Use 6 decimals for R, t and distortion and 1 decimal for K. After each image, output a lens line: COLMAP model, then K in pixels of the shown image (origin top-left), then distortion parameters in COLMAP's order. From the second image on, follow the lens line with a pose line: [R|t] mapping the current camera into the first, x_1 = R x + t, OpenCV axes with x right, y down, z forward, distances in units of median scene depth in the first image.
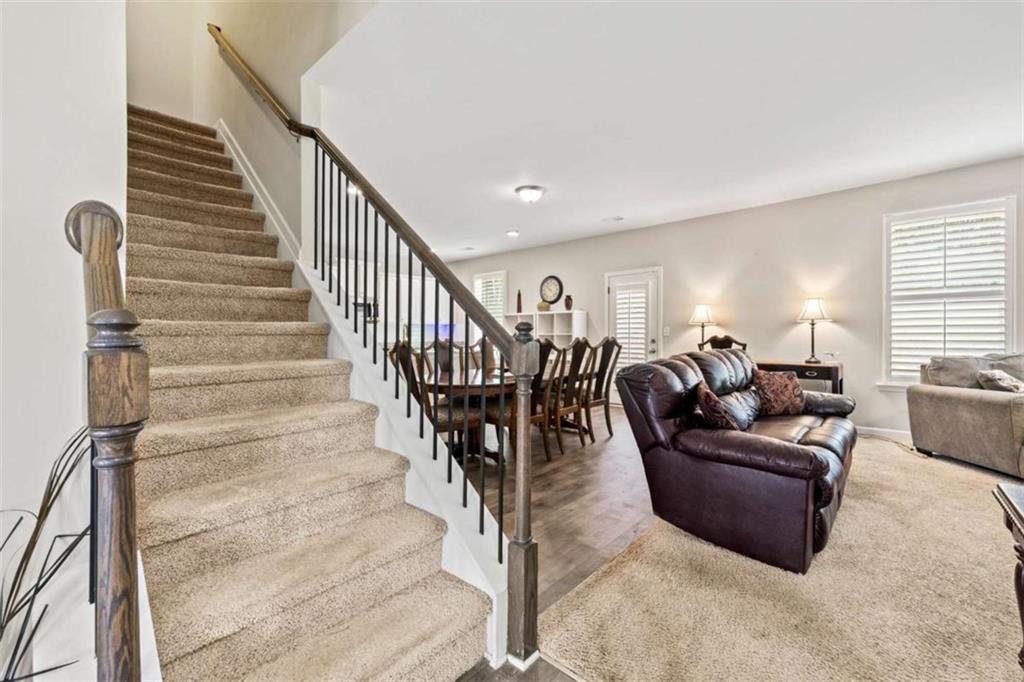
lens RADIAL K [[416.3, 0, 516.2], [0, 416.3, 333.9], [0, 0, 1]] dist [0.001979, -0.002319]
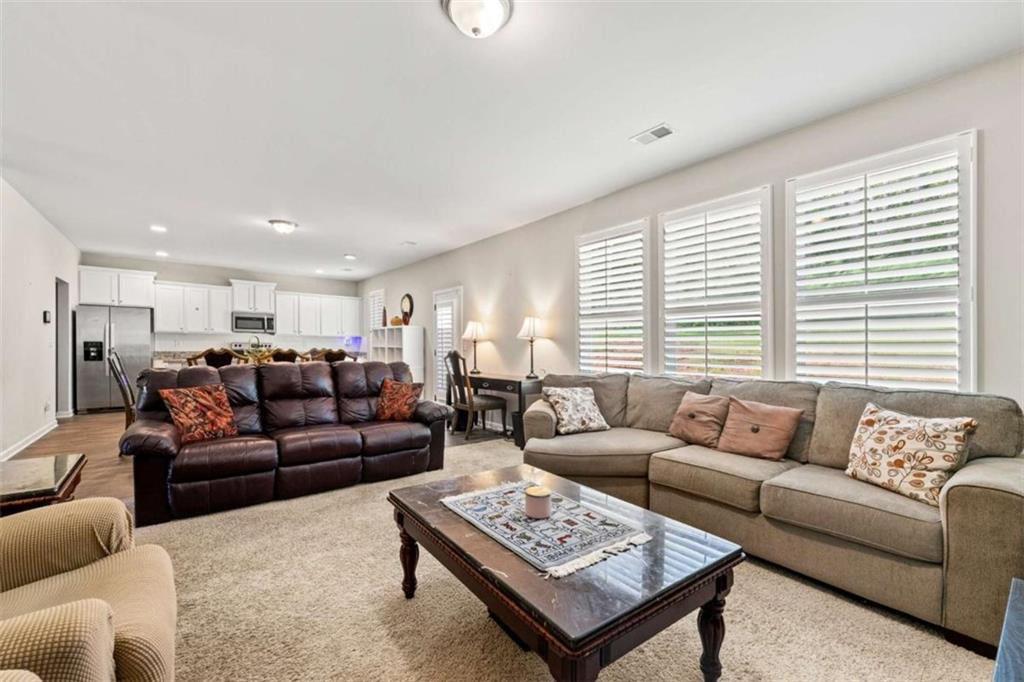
lens RADIAL K [[416.3, 0, 505.1], [0, 416.3, 345.5], [0, 0, 1]] dist [0.001979, -0.002319]
pose [[0.983409, 0.014003, -0.180862, 0.823594], [-0.013831, 0.999902, 0.002209, -0.012634], [0.180875, 0.000329, 0.983506, -0.046184]]
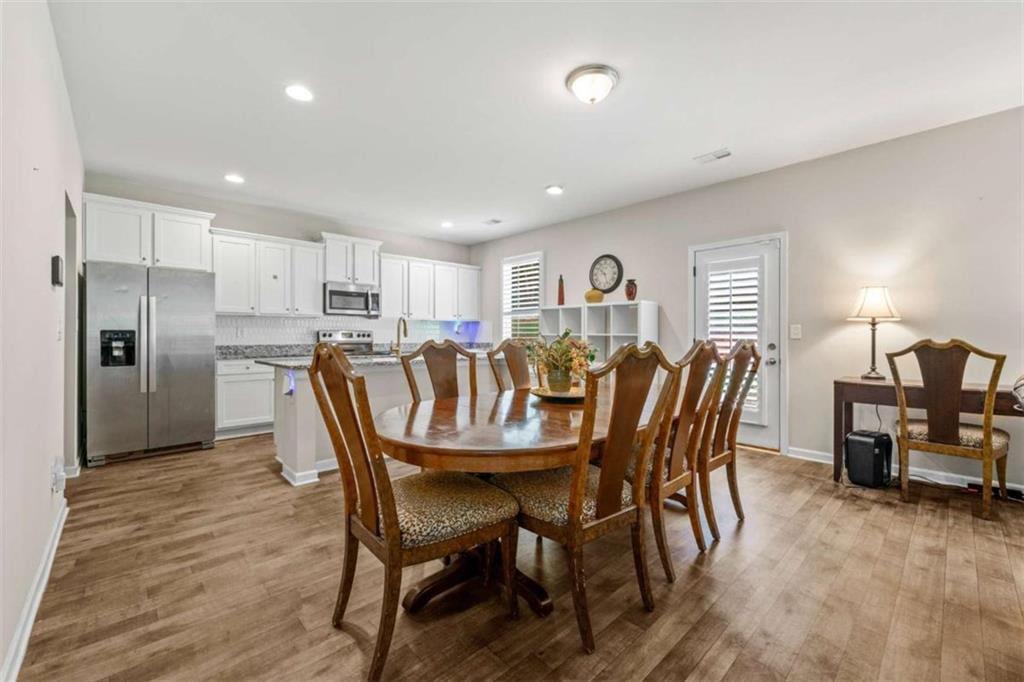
lens RADIAL K [[416.3, 0, 509.4], [0, 416.3, 332.0], [0, 0, 1]] dist [0.001979, -0.002319]
pose [[0.995564, 0.004348, -0.093982, -0.022764], [-0.004571, 0.999987, -0.002150, -0.001489], [0.093971, 0.002570, 0.995572, 0.399301]]
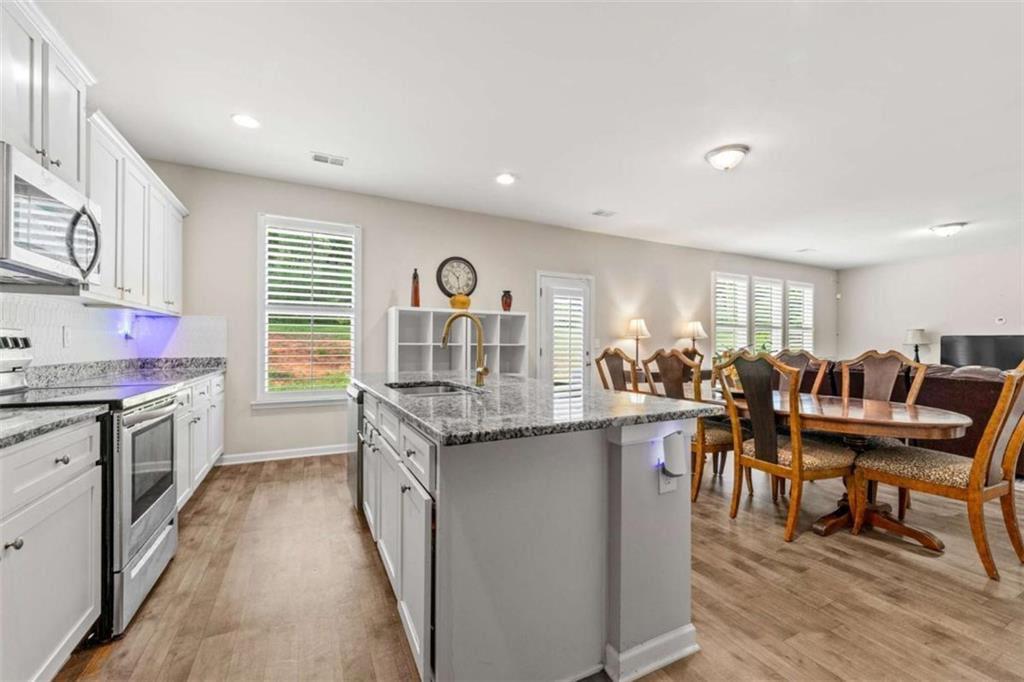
lens RADIAL K [[416.3, 0, 519.6], [0, 416.3, 343.0], [0, 0, 1]] dist [0.001979, -0.002319]
pose [[0.355714, 0.017044, 0.934440, -0.762090], [-0.004576, 0.999853, -0.016495, 0.013349], [-0.934584, 0.001592, 0.355740, 1.028142]]
